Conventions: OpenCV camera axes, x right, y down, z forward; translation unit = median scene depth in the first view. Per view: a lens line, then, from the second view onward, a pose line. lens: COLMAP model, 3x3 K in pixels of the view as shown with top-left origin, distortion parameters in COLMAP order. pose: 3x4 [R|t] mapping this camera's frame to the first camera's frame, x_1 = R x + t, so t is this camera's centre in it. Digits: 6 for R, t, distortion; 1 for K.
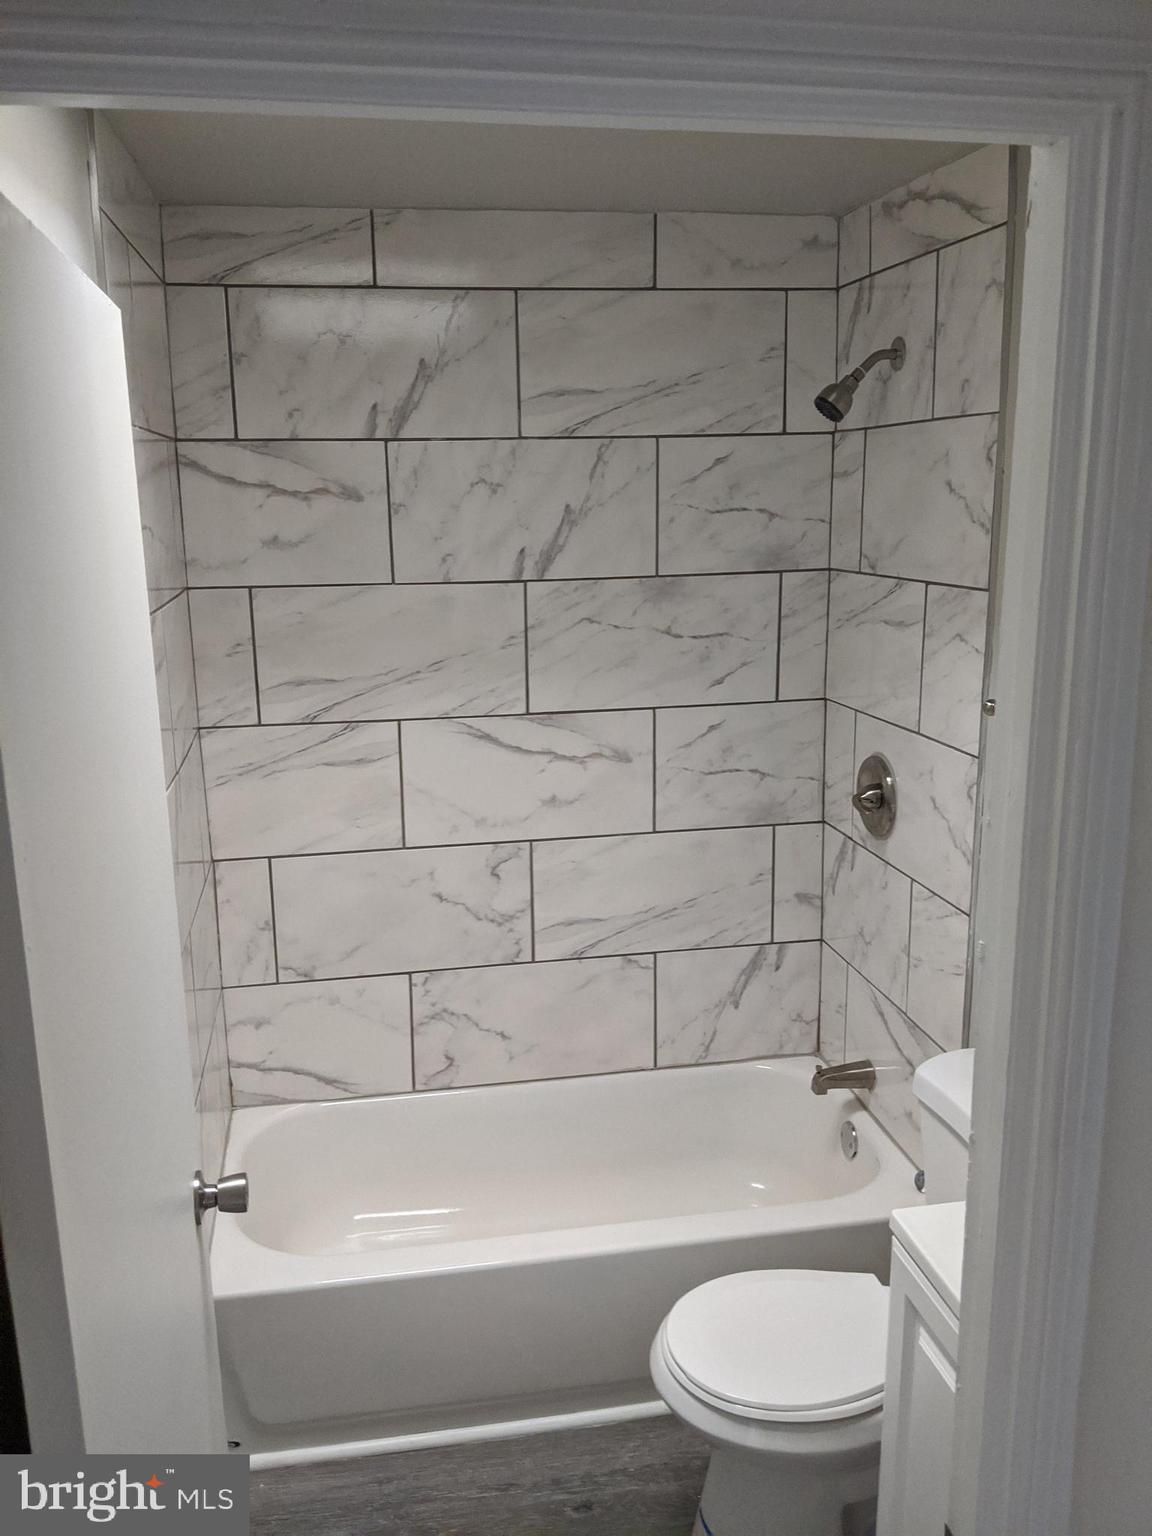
lens RADIAL K [[1216.0, 0, 578.1], [0, 1216.0, 744.6], [0, 0, 1]] dist [0.133736, -0.239448]
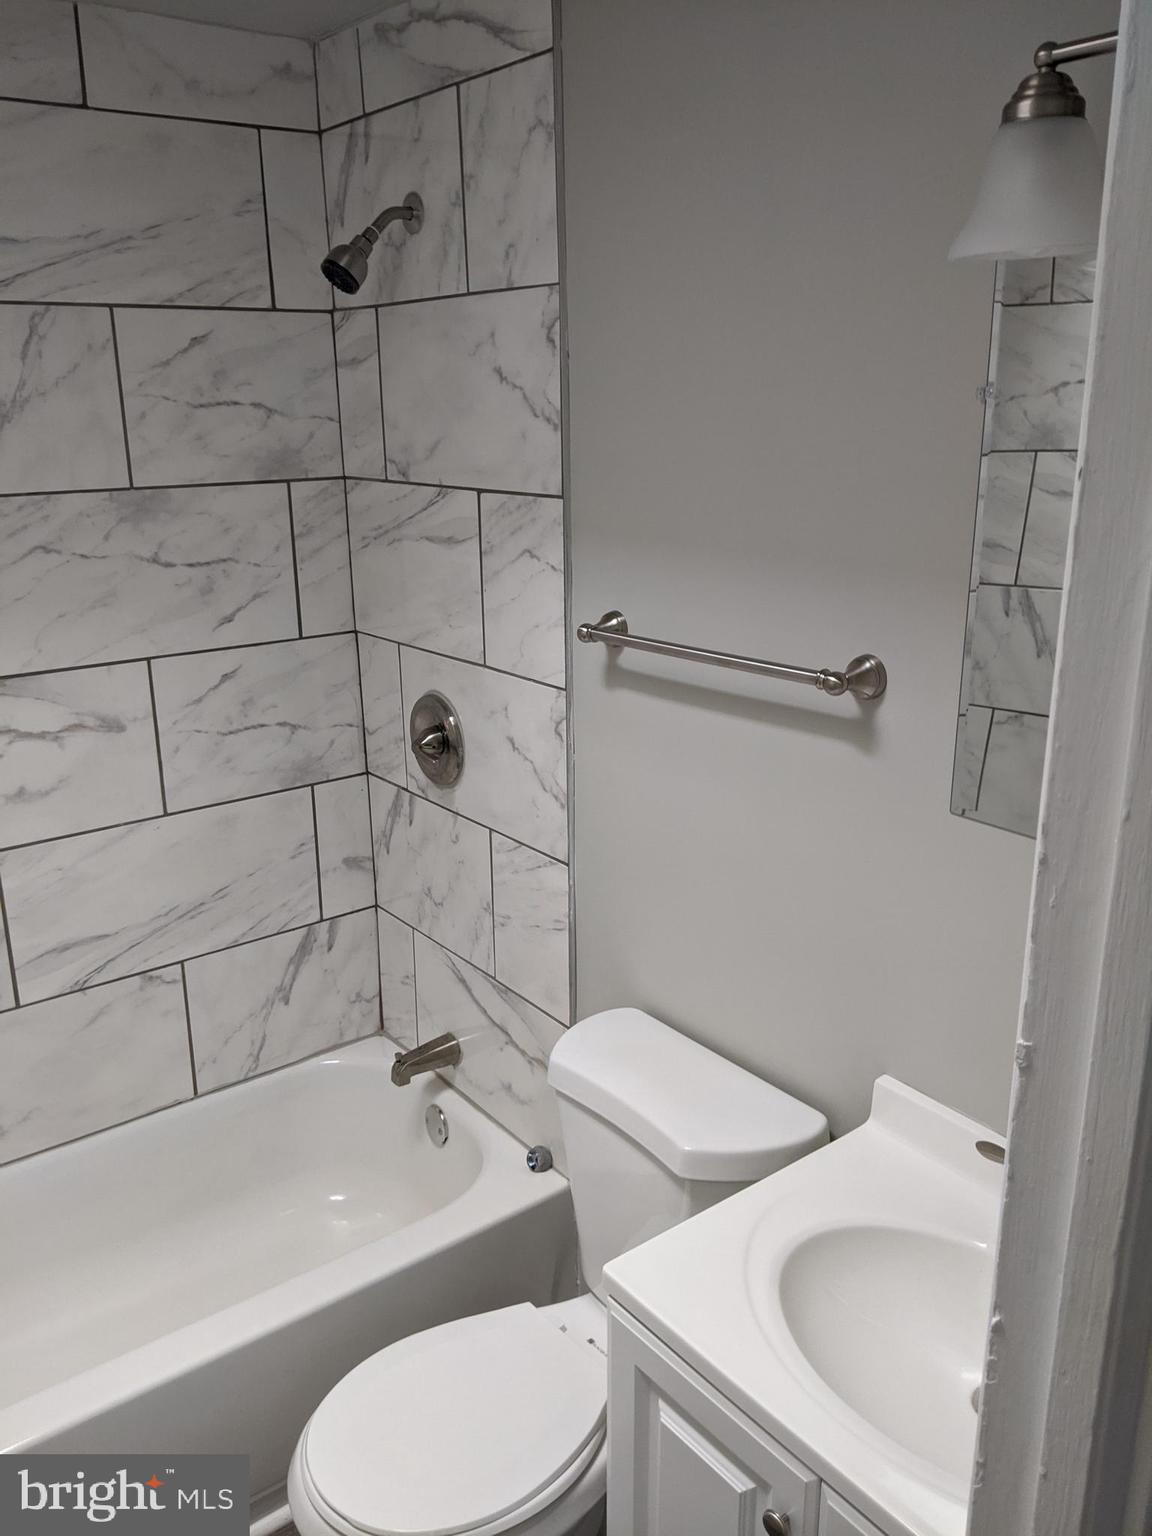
lens RADIAL K [[1216.0, 0, 578.1], [0, 1216.0, 744.6], [0, 0, 1]] dist [0.133736, -0.239448]
pose [[0.894053, -0.117149, 0.432372, -0.040681], [0.088851, 0.992398, 0.085161, -0.018778], [-0.439062, -0.037722, 0.897665, 0.167517]]
